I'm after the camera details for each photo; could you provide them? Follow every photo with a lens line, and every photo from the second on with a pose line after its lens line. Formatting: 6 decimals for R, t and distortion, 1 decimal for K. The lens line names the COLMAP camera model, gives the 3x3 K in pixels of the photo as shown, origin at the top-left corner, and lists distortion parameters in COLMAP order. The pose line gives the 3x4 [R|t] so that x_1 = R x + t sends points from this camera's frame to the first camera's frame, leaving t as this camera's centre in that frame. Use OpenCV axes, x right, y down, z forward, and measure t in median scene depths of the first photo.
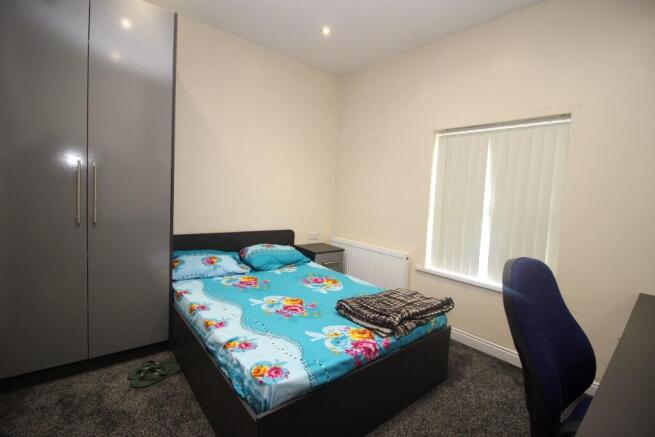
lens RADIAL K [[304.9, 0, 329.8], [0, 304.9, 205.2], [0, 0, 1]] dist [0.000222, -0.012436]
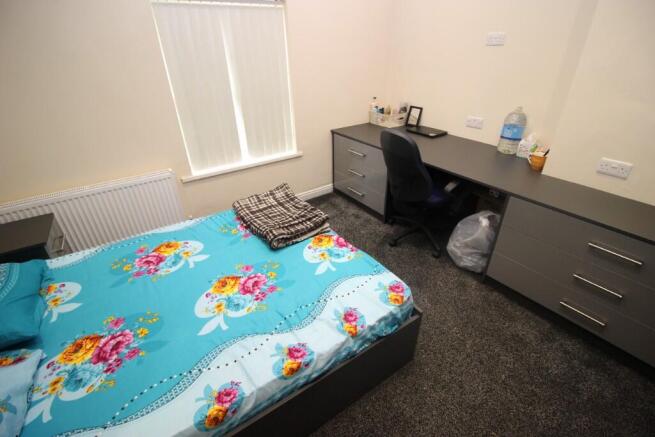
lens RADIAL K [[304.9, 0, 329.8], [0, 304.9, 205.2], [0, 0, 1]] dist [0.000222, -0.012436]
pose [[0.097716, -0.516170, 0.850893, -0.702440], [0.064840, 0.856470, 0.512107, -0.237630], [-0.993100, 0.005131, 0.117159, 0.751672]]
